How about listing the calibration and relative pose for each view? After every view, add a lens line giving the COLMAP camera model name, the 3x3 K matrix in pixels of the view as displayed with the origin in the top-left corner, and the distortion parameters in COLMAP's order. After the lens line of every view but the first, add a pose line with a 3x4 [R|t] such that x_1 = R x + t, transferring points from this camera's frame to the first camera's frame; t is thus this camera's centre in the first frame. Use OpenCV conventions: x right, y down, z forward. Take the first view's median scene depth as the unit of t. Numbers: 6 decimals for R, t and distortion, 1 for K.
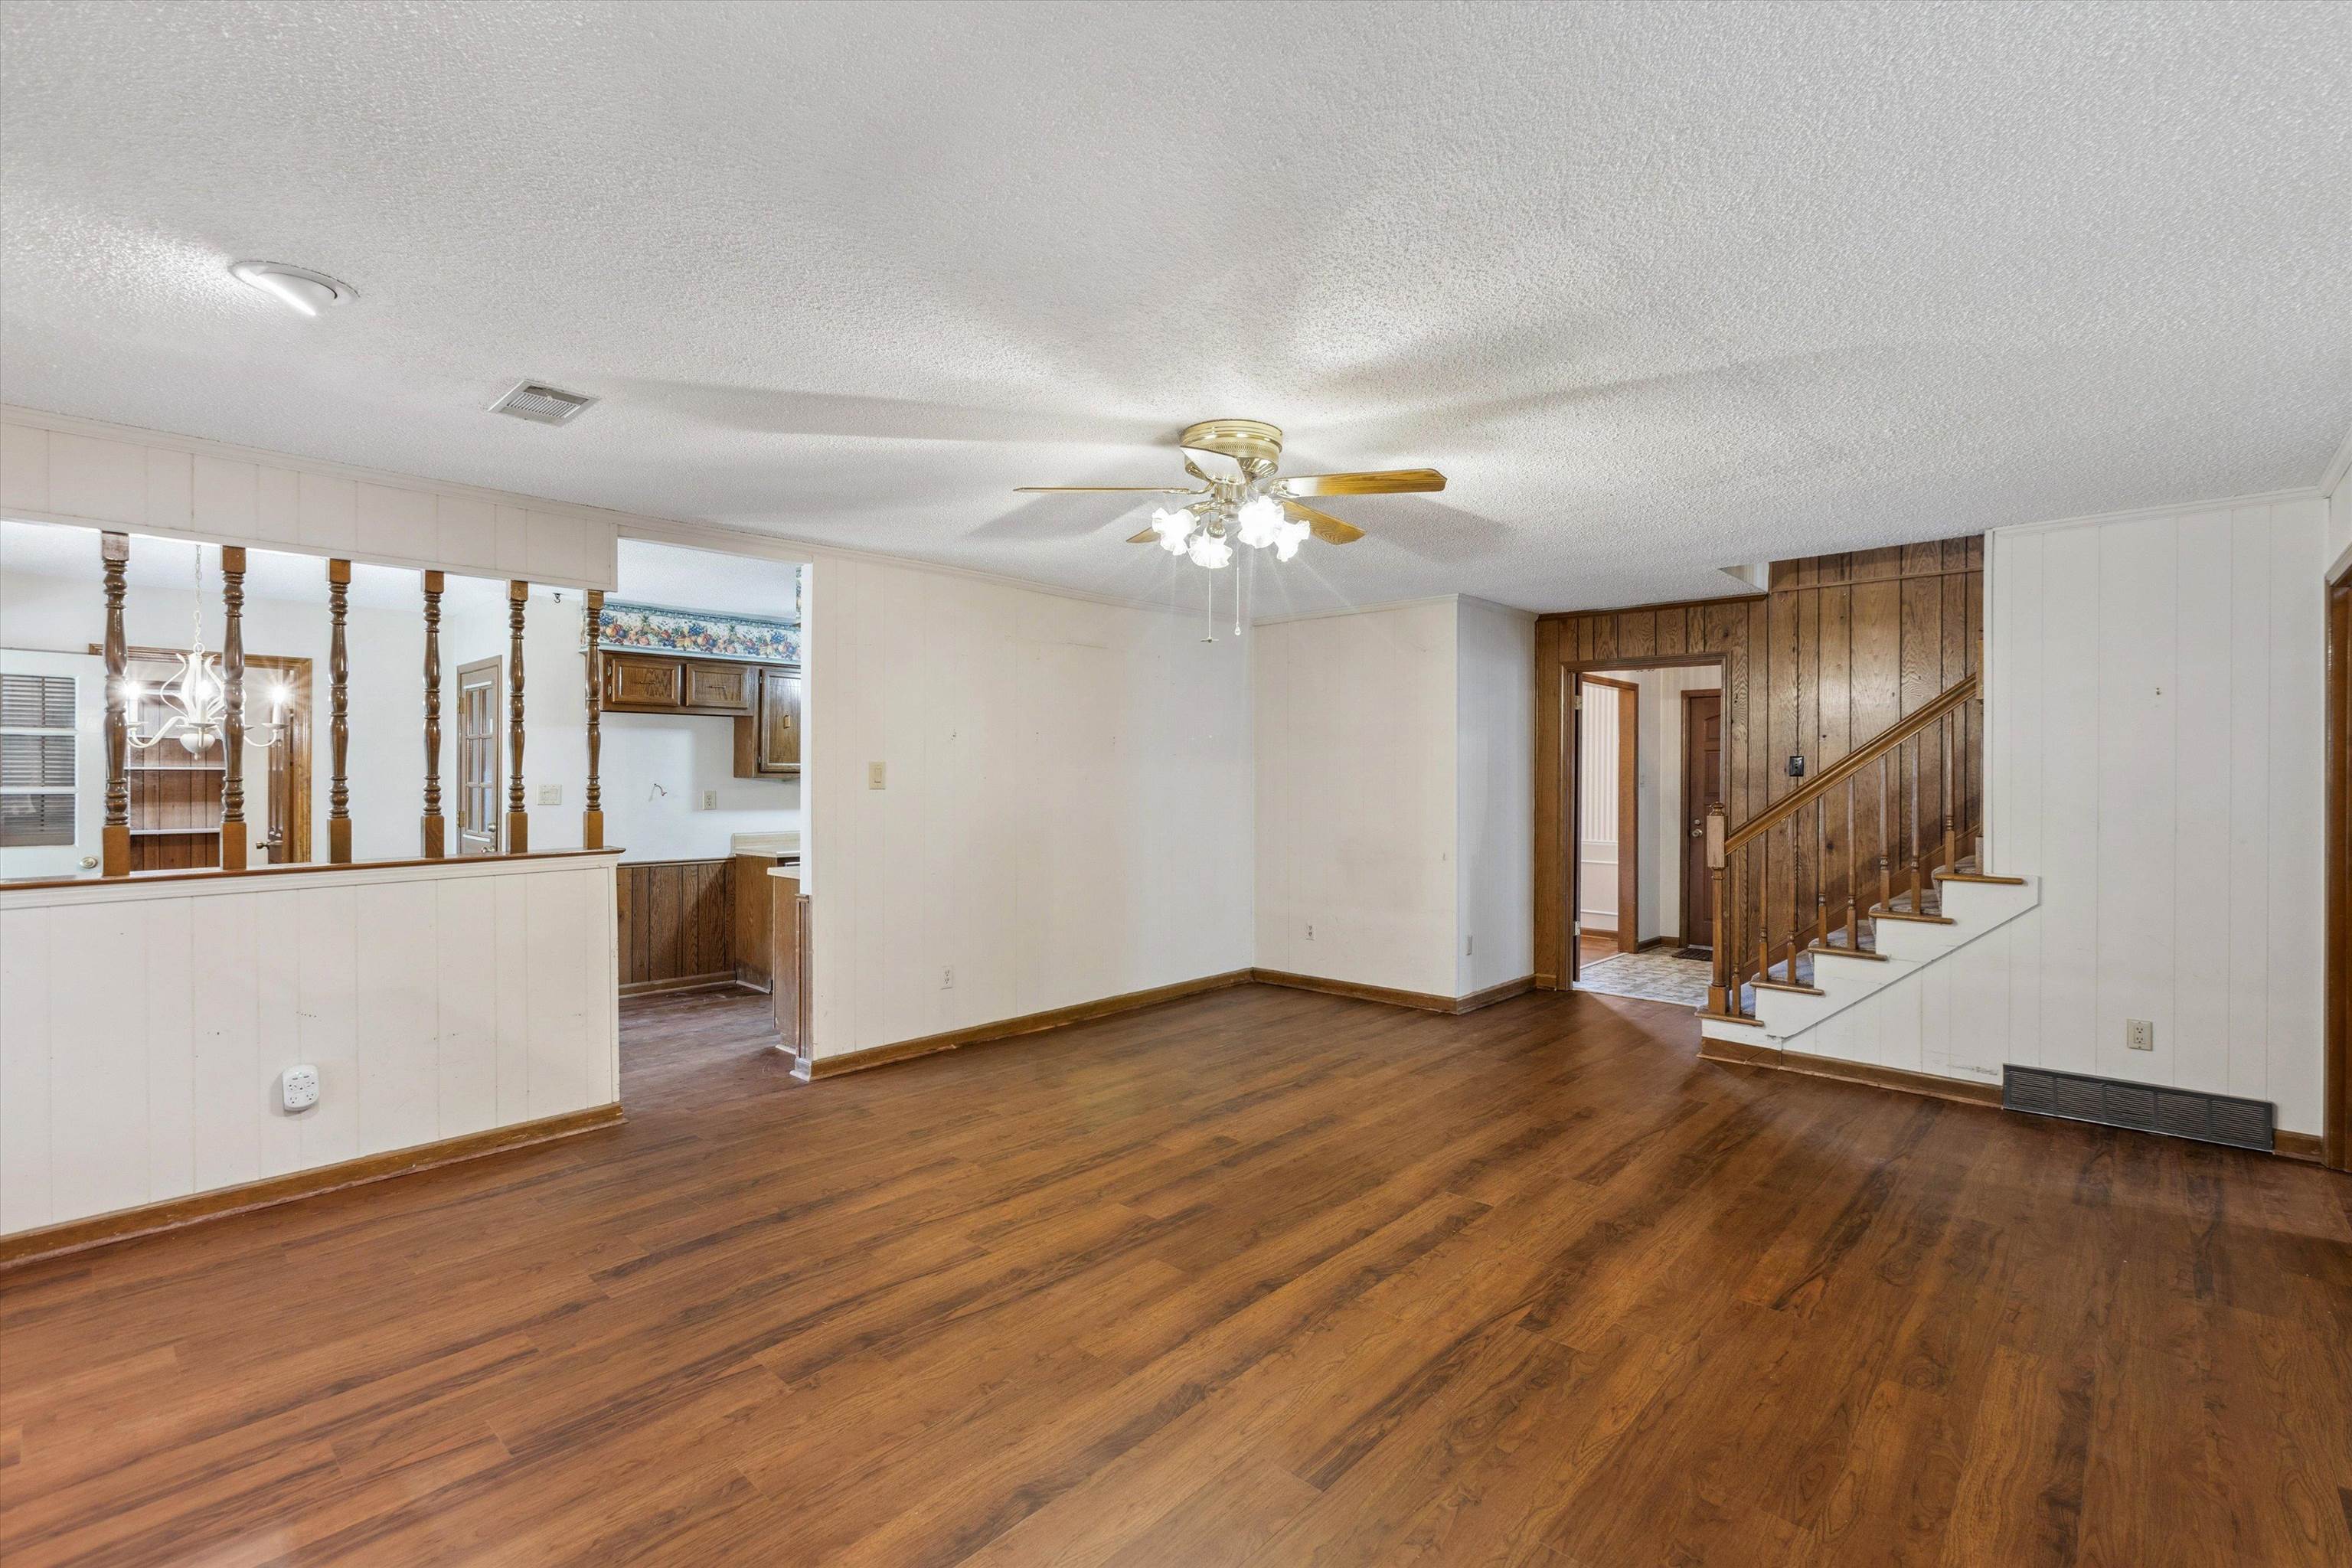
lens RADIAL K [[1081.9, 0, 1177.6], [0, 1081.9, 775.2], [0, 0, 1]] dist [0.001232, 0.000018]
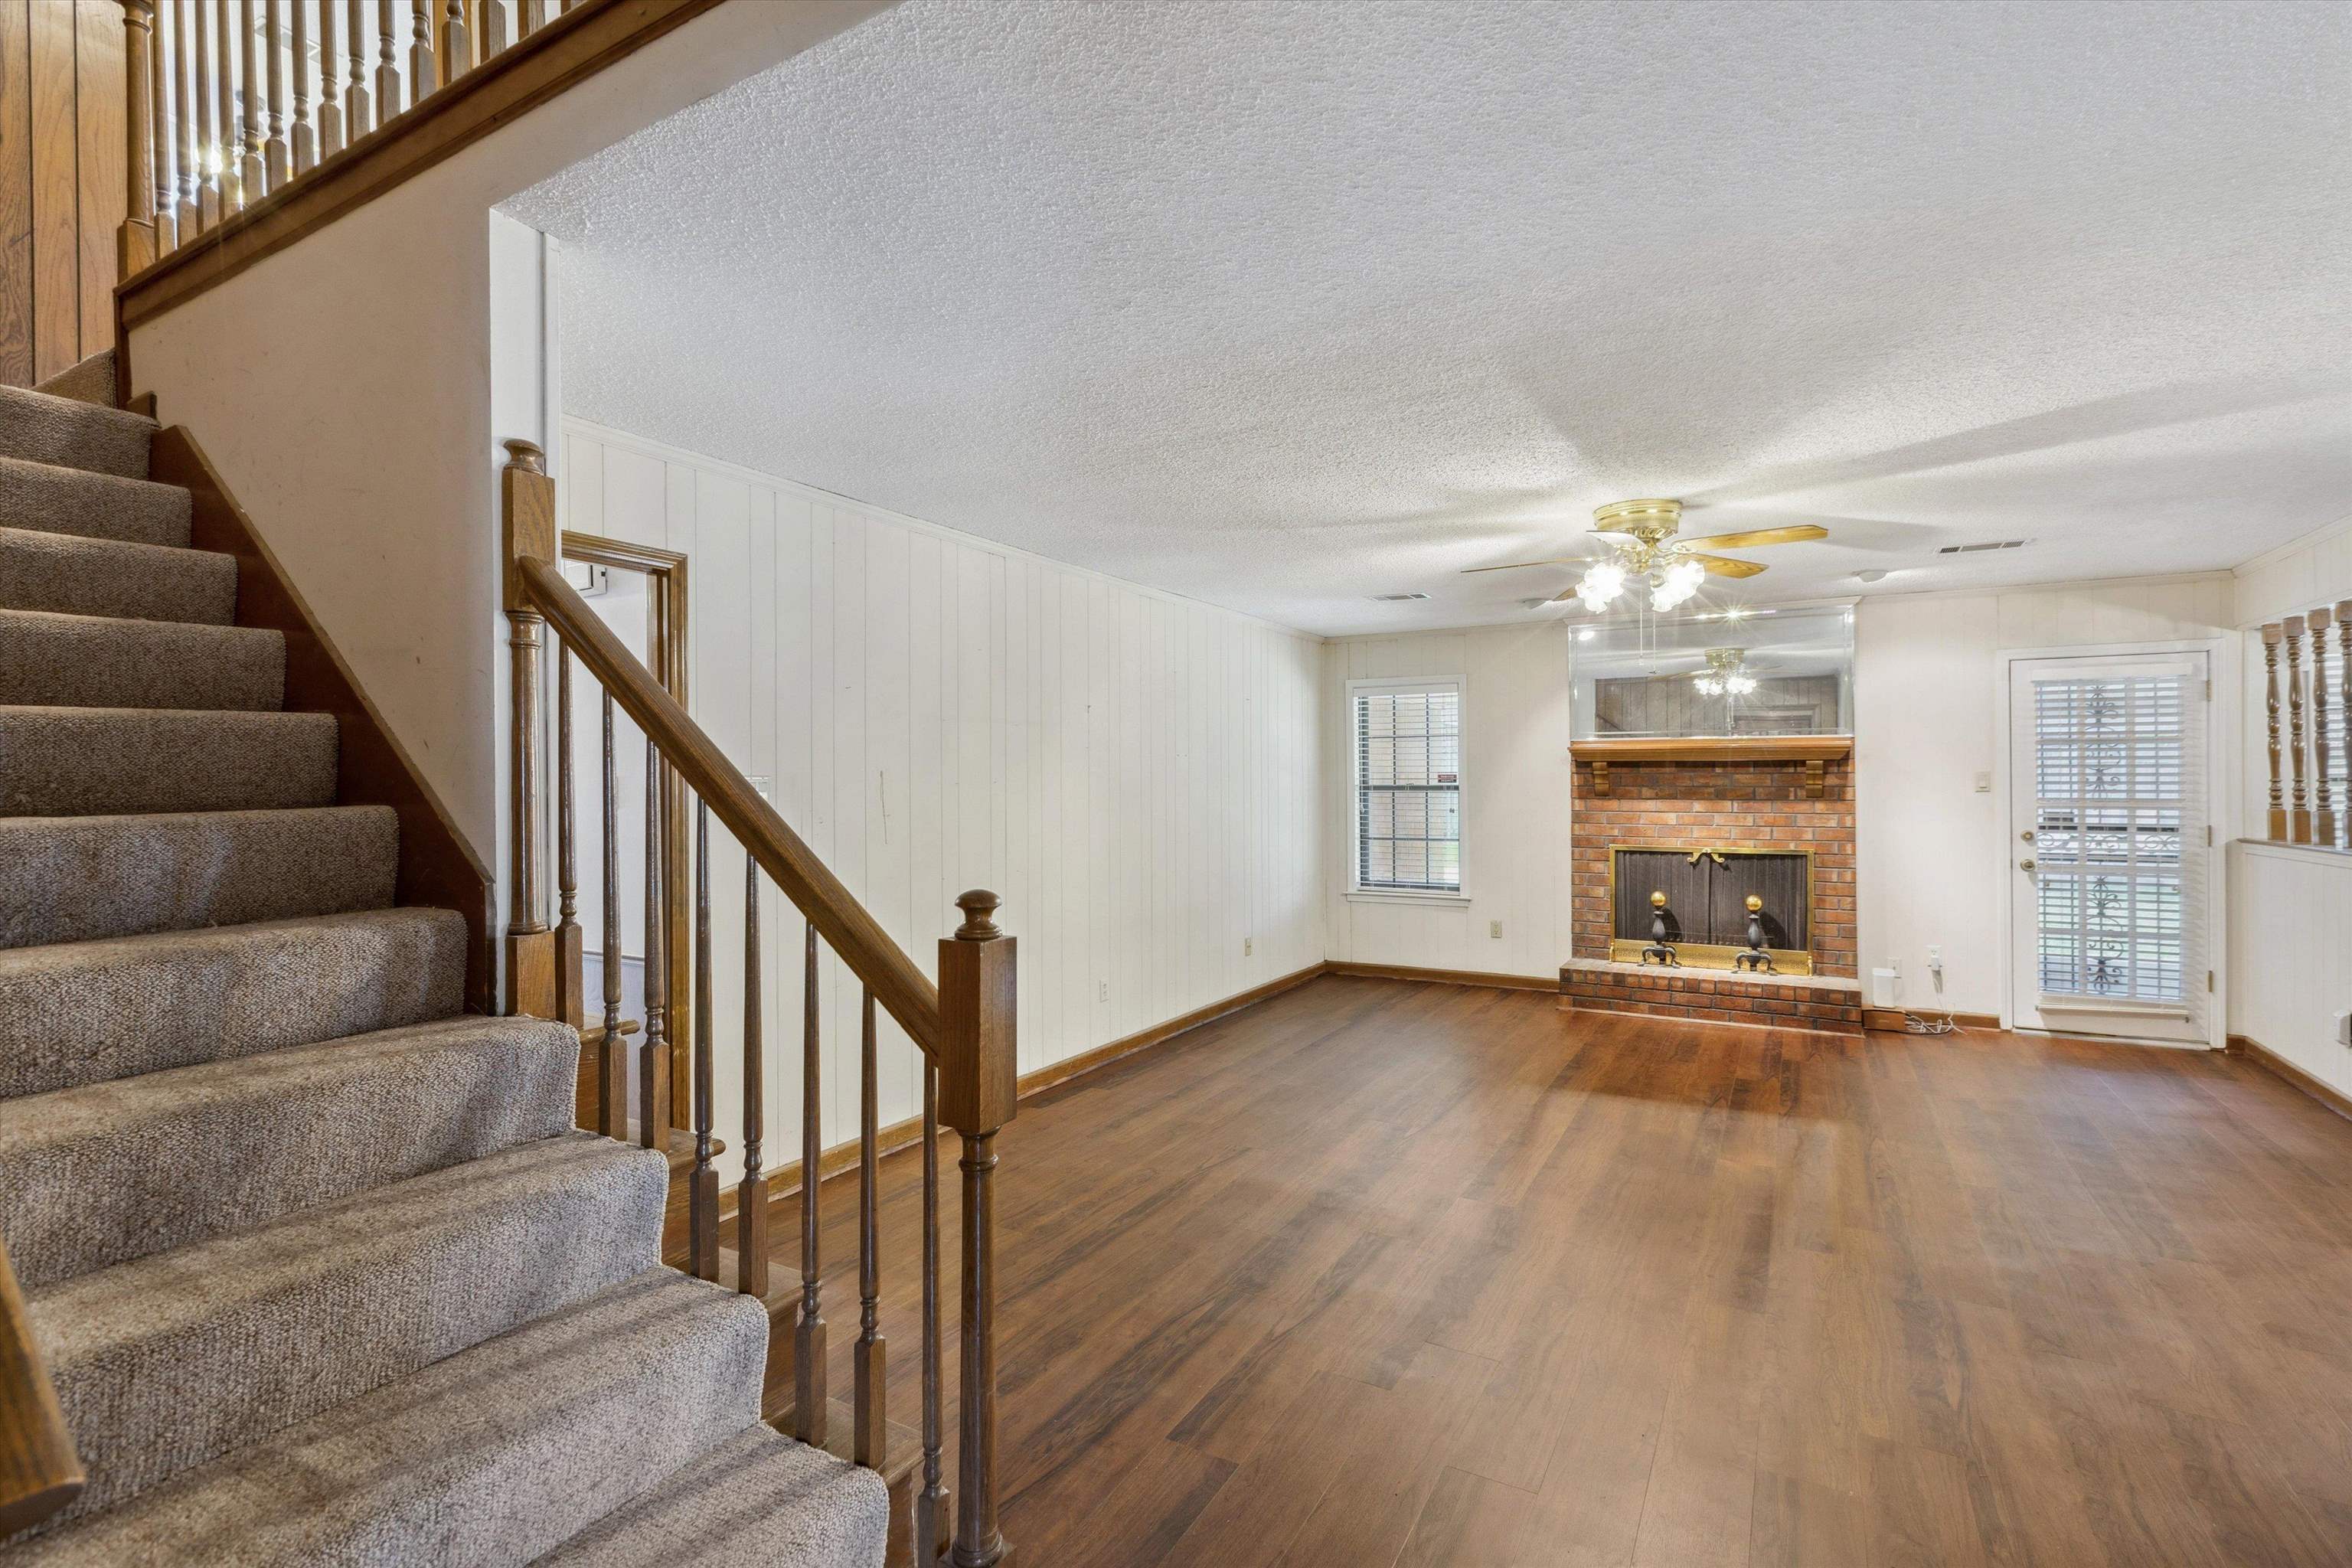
lens RADIAL K [[1081.9, 0, 1177.7], [0, 1081.9, 783.0], [0, 0, 1]] dist [0.001232, 0.000018]
pose [[-0.978323, 0.006474, -0.206986, 0.837149], [0.005414, 0.999969, 0.005686, -0.007204], [0.207016, 0.004443, -0.978327, 2.129965]]
